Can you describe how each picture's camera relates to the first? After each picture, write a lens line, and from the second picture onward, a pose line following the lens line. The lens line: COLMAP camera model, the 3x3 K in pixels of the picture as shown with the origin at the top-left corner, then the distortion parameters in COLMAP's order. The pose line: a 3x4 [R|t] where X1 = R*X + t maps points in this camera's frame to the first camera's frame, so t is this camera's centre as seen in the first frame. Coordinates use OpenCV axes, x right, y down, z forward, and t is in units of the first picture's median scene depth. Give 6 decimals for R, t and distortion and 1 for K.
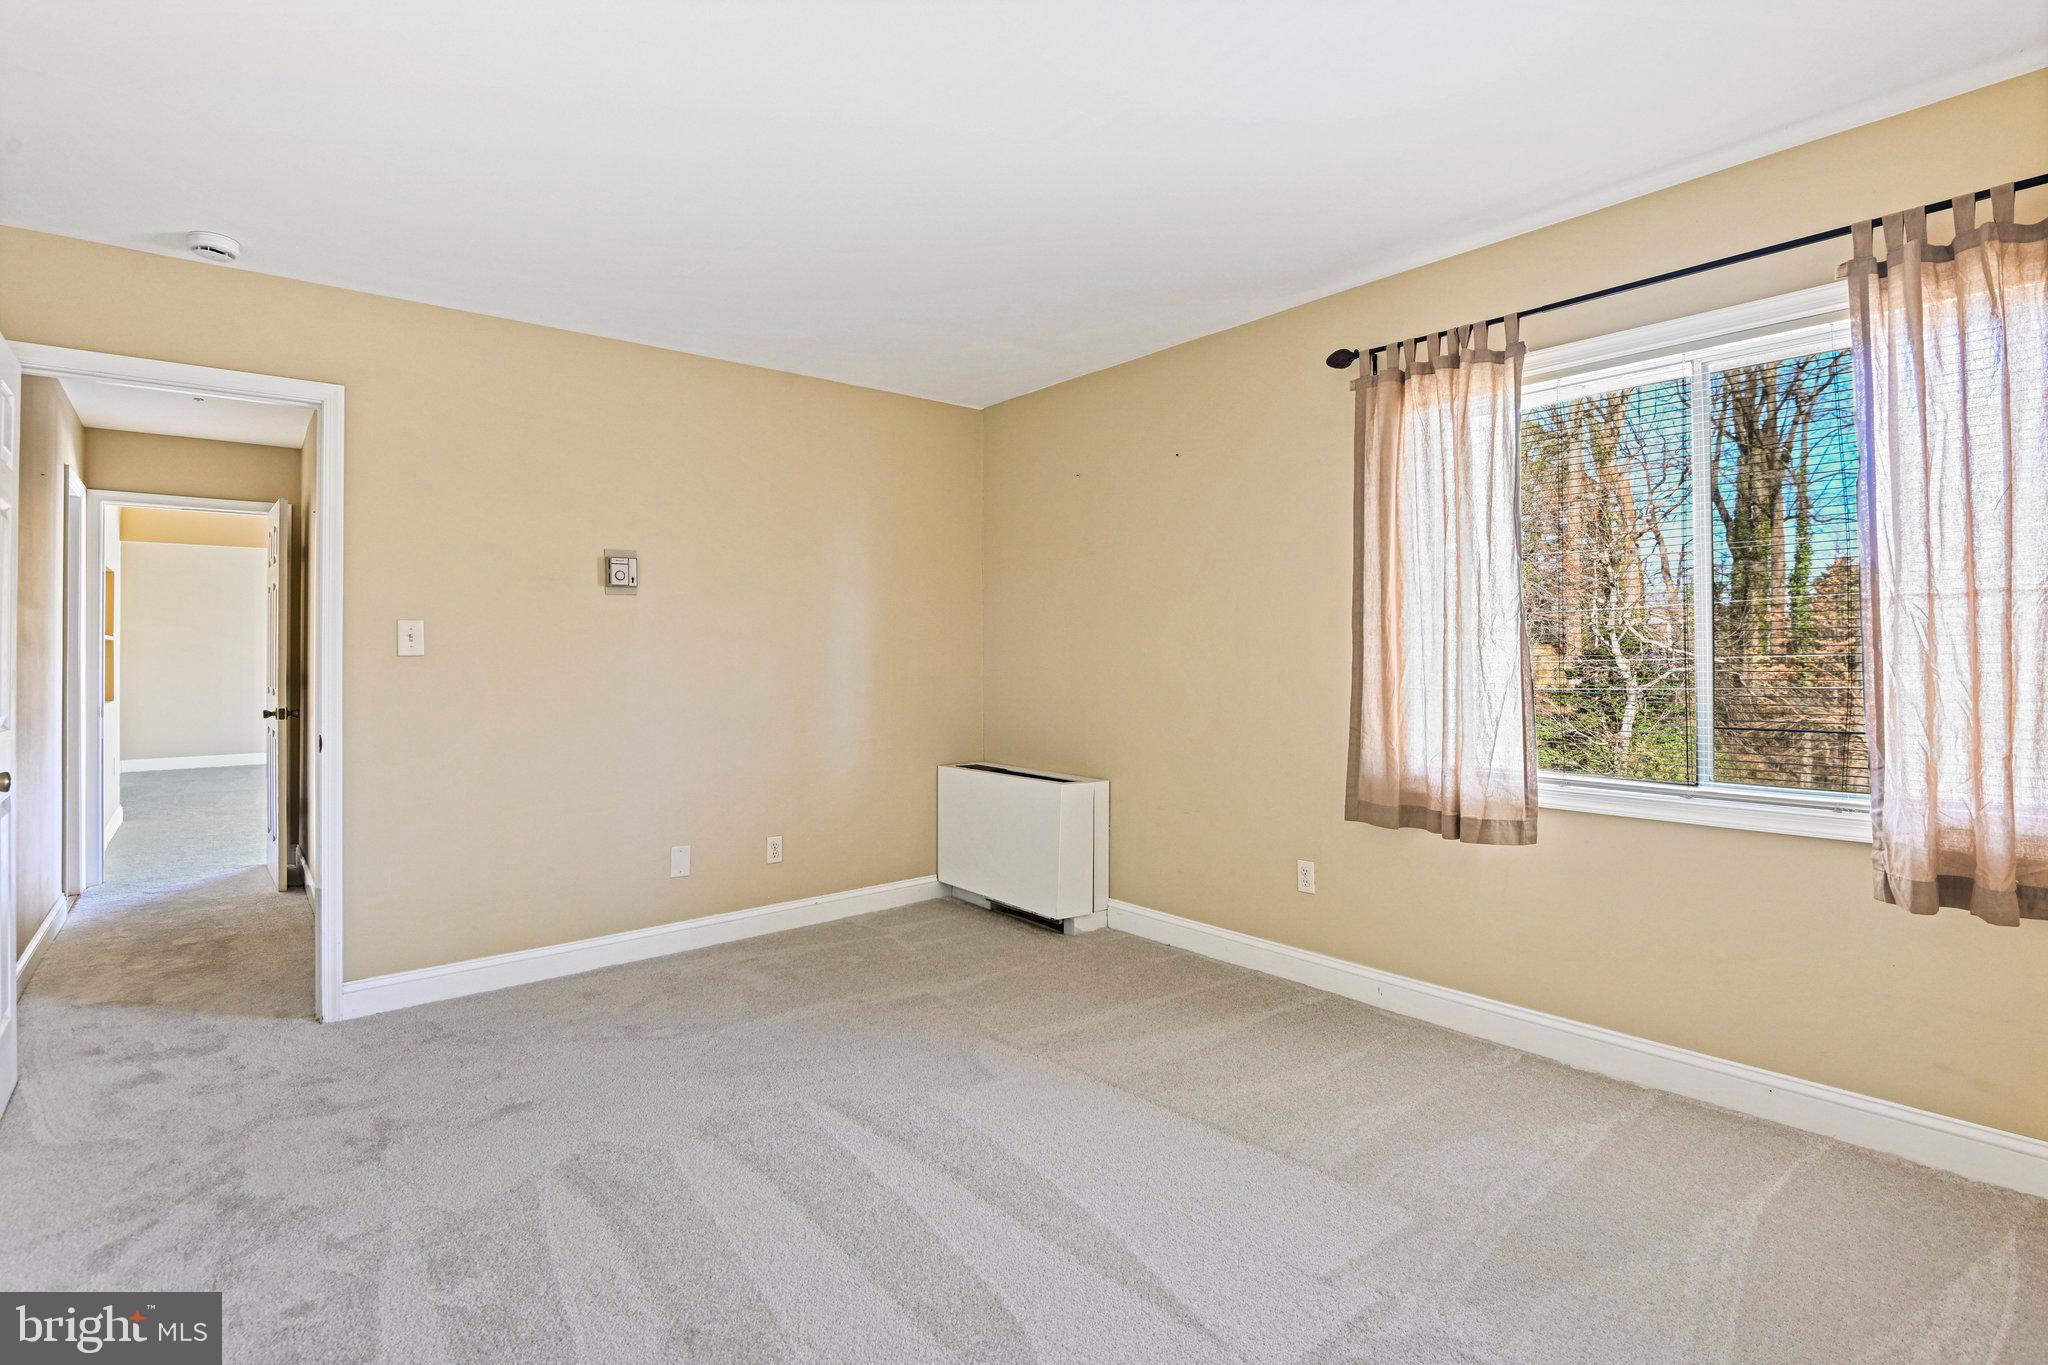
lens RADIAL K [[963.9, 0, 1021.5], [0, 963.9, 646.8], [0, 0, 1]] dist [-0.018481, -0.000648]
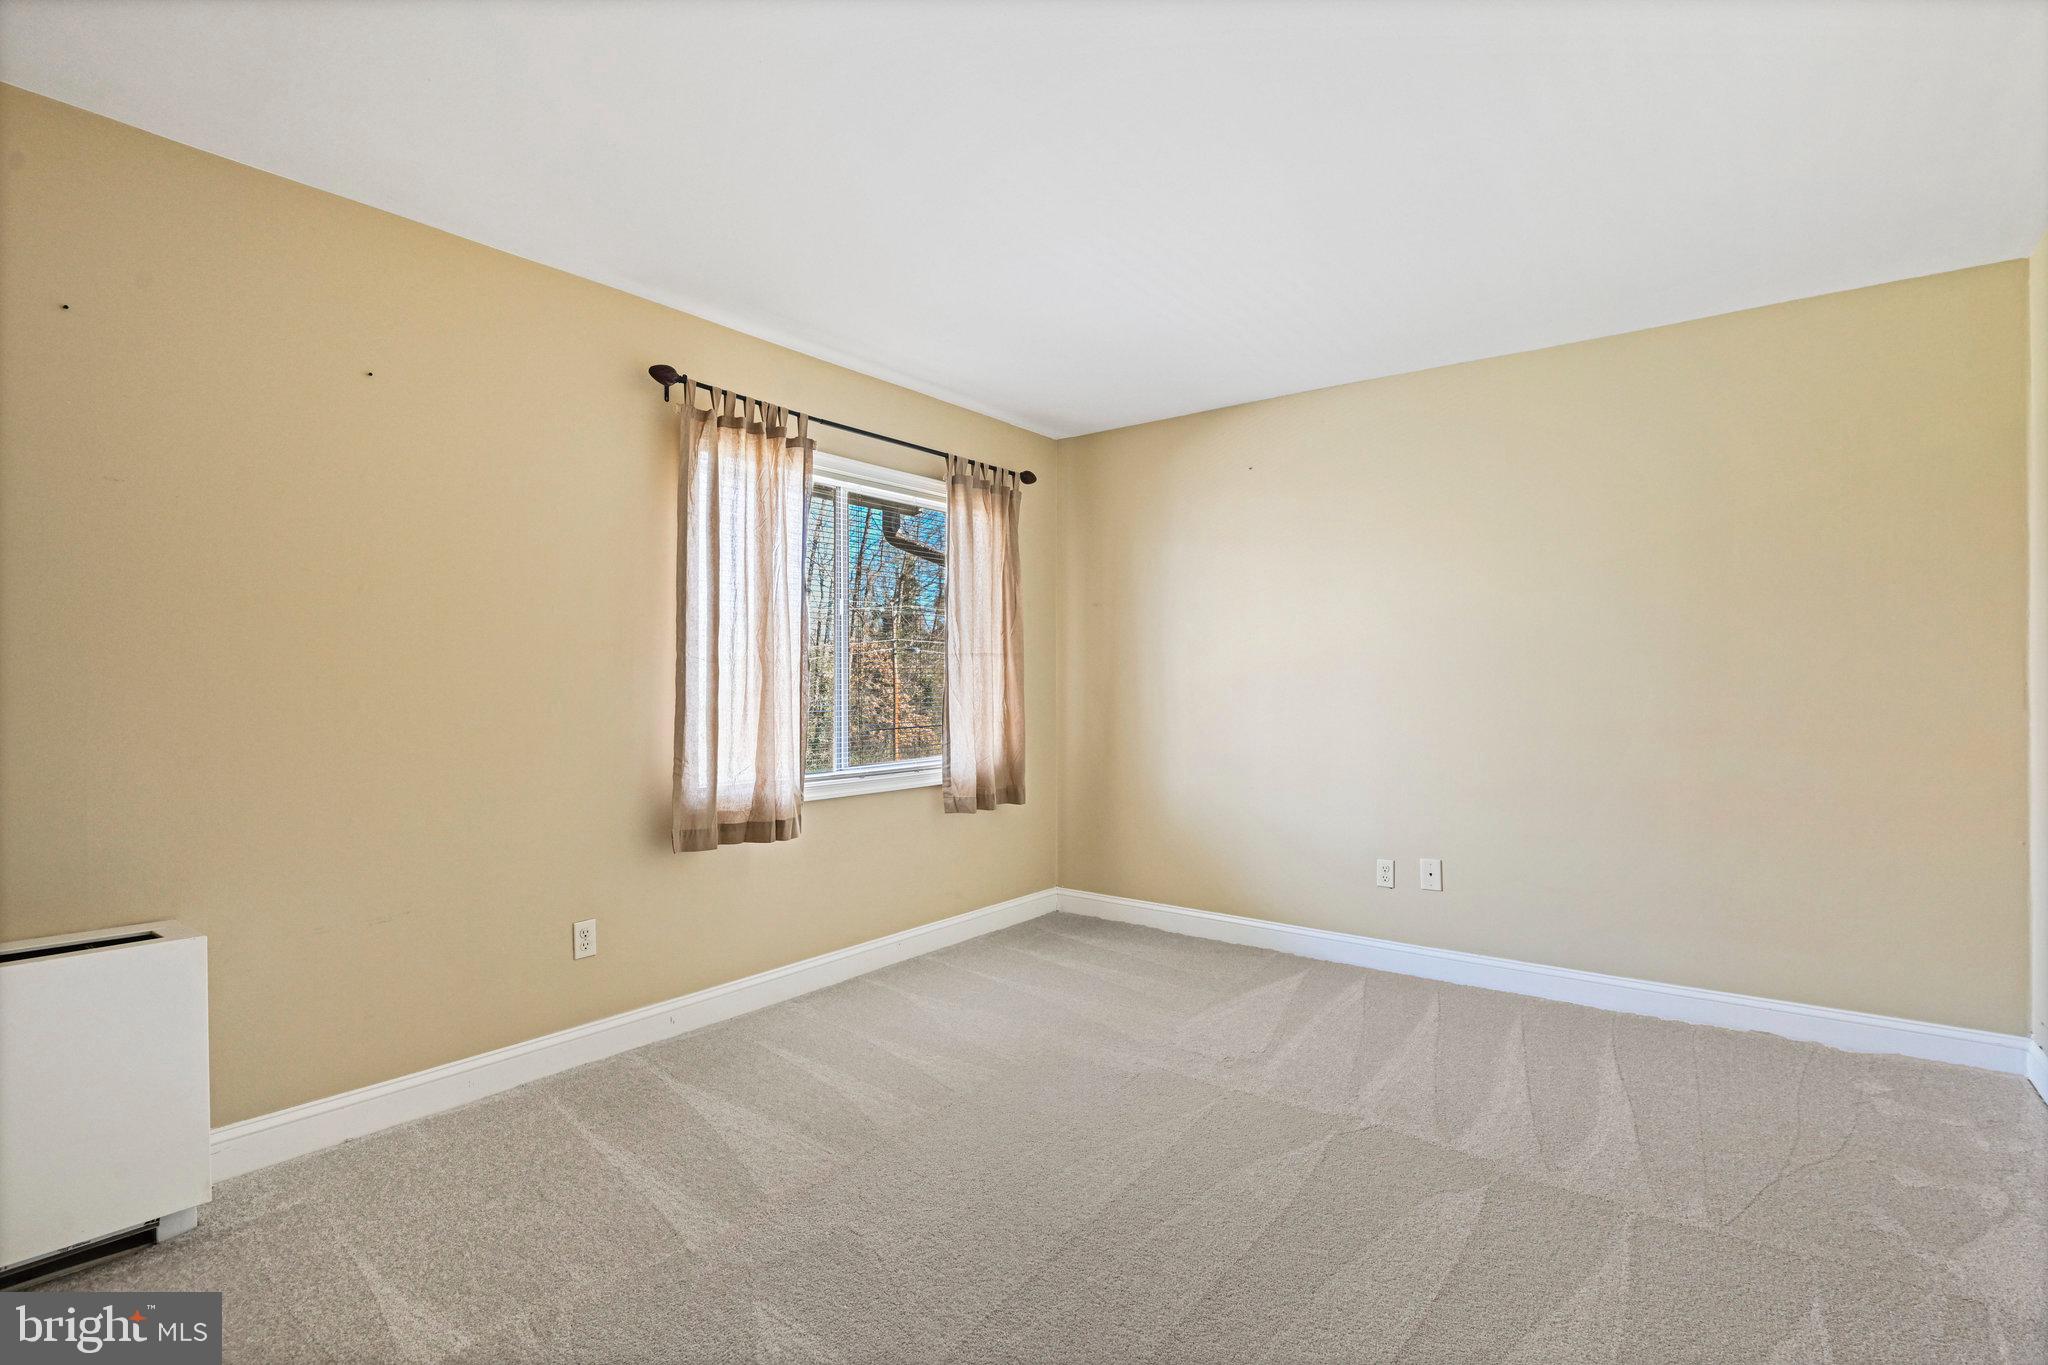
lens RADIAL K [[963.9, 0, 1021.5], [0, 963.9, 646.8], [0, 0, 1]] dist [-0.018481, -0.000648]
pose [[-0.213337, 0.032387, 0.976442, -0.729765], [-0.013960, 0.999247, -0.036194, 0.002183], [-0.976879, -0.021353, -0.212724, 0.918089]]
